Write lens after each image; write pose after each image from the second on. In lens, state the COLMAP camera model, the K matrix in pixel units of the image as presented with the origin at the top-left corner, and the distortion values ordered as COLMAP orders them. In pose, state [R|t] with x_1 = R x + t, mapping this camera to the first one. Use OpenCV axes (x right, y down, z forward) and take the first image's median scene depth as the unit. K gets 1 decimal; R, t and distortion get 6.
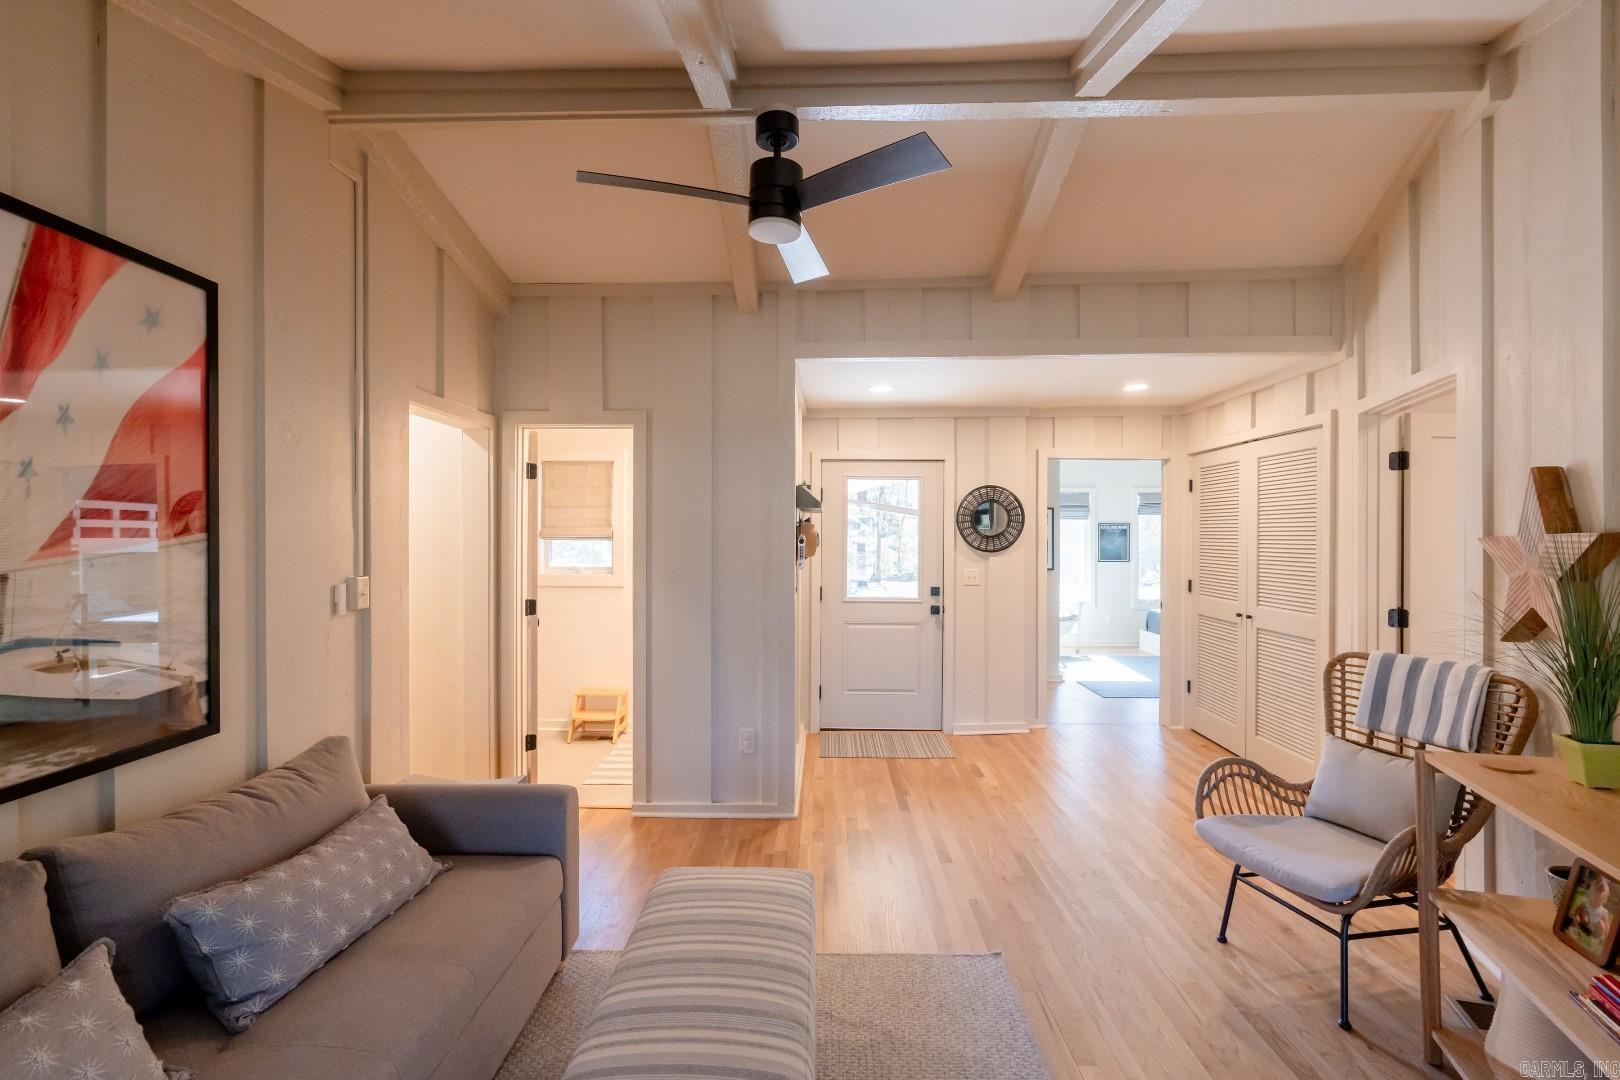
lens RADIAL K [[716.6, 0, 815.5], [0, 716.6, 540.8], [0, 0, 1]] dist [-0.011192, 0.003821]
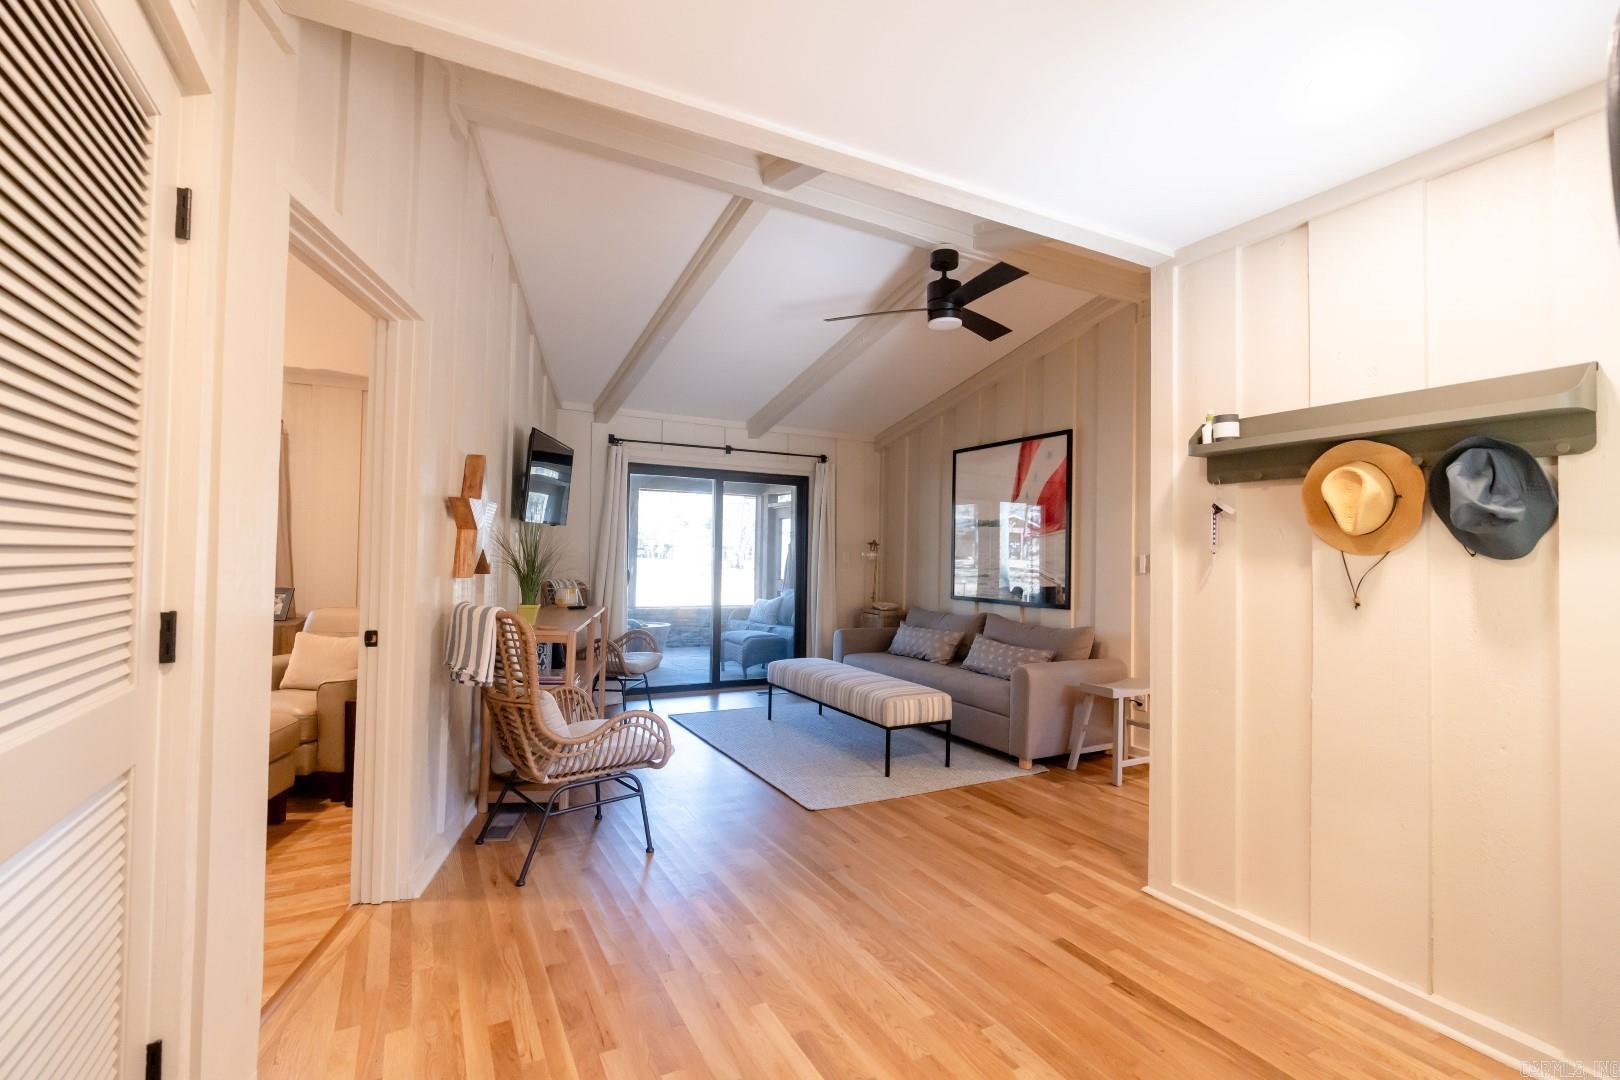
lens RADIAL K [[716.6, 0, 809.5], [0, 716.6, 540.4], [0, 0, 1]] dist [-0.011192, 0.003821]
pose [[-0.867787, -0.020356, -0.496520, 1.226610], [-0.013920, 0.999764, -0.016659, 0.085212], [0.496742, -0.007545, -0.867866, 2.801428]]
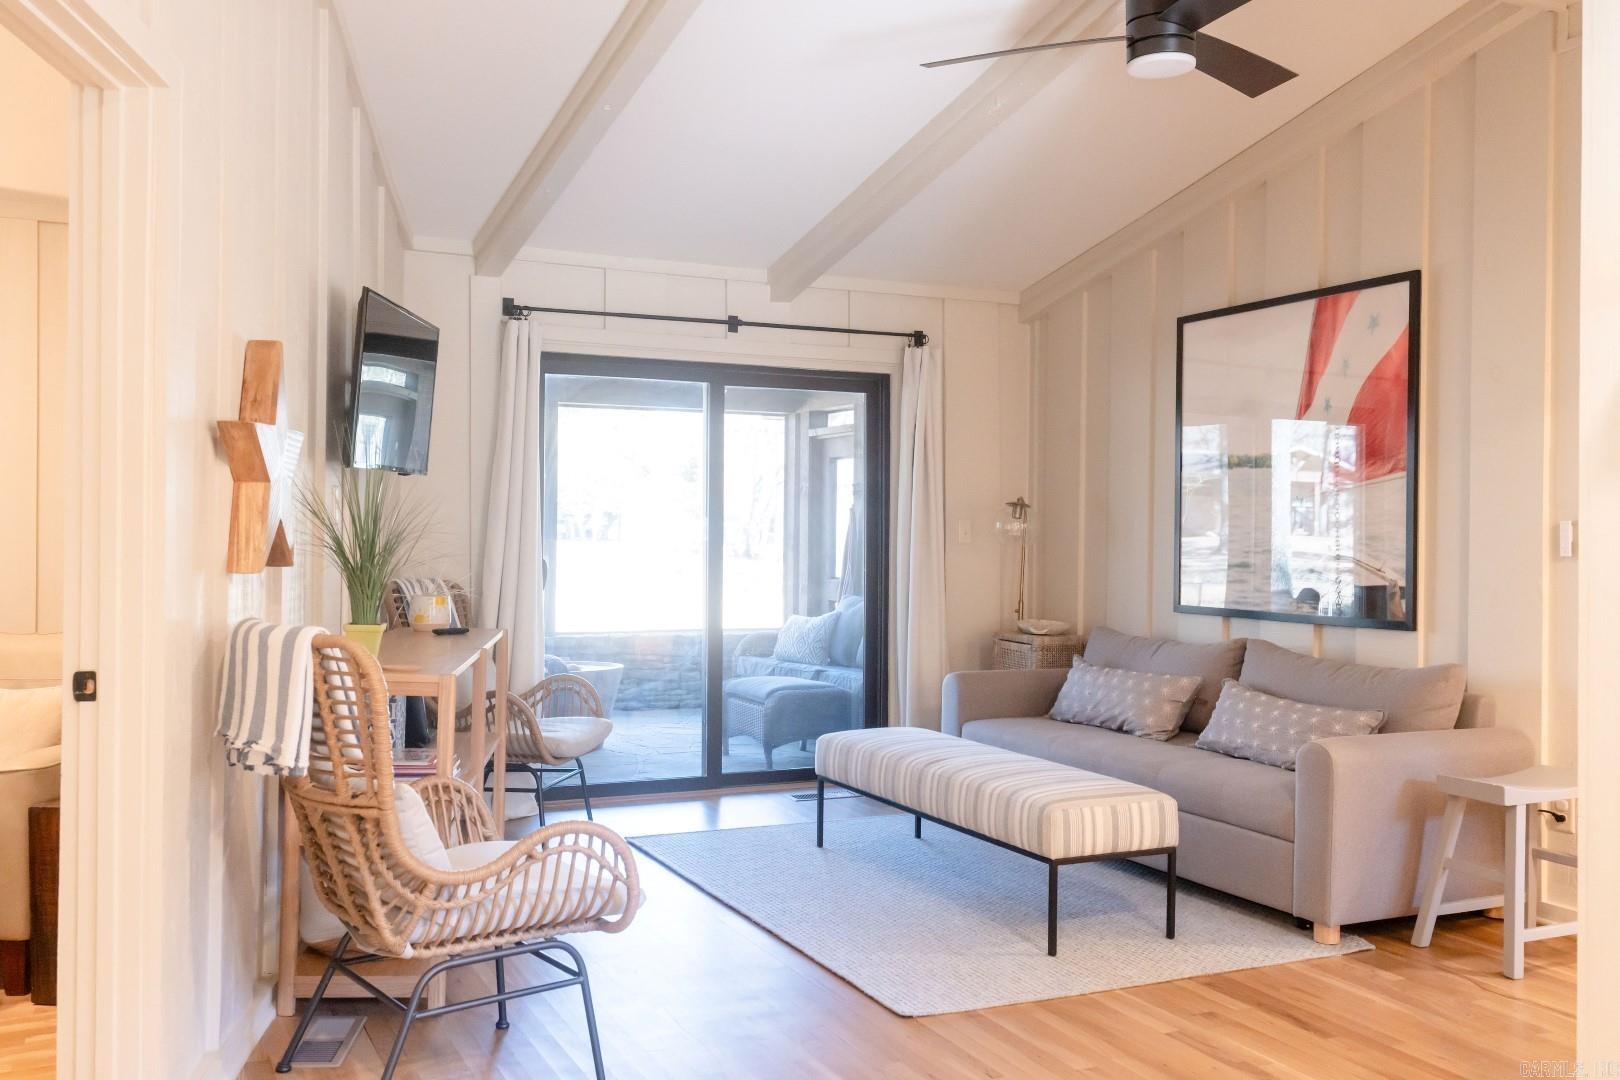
lens RADIAL K [[1429.4, 0, 805.8], [0, 1429.4, 537.7], [0, 0, 1]] dist [0.021631, -0.029089]
pose [[-0.893684, -0.001015, -0.448695, 1.276092], [-0.004532, 0.999967, 0.006763, 0.097045], [0.448673, 0.008078, -0.893659, 2.849029]]
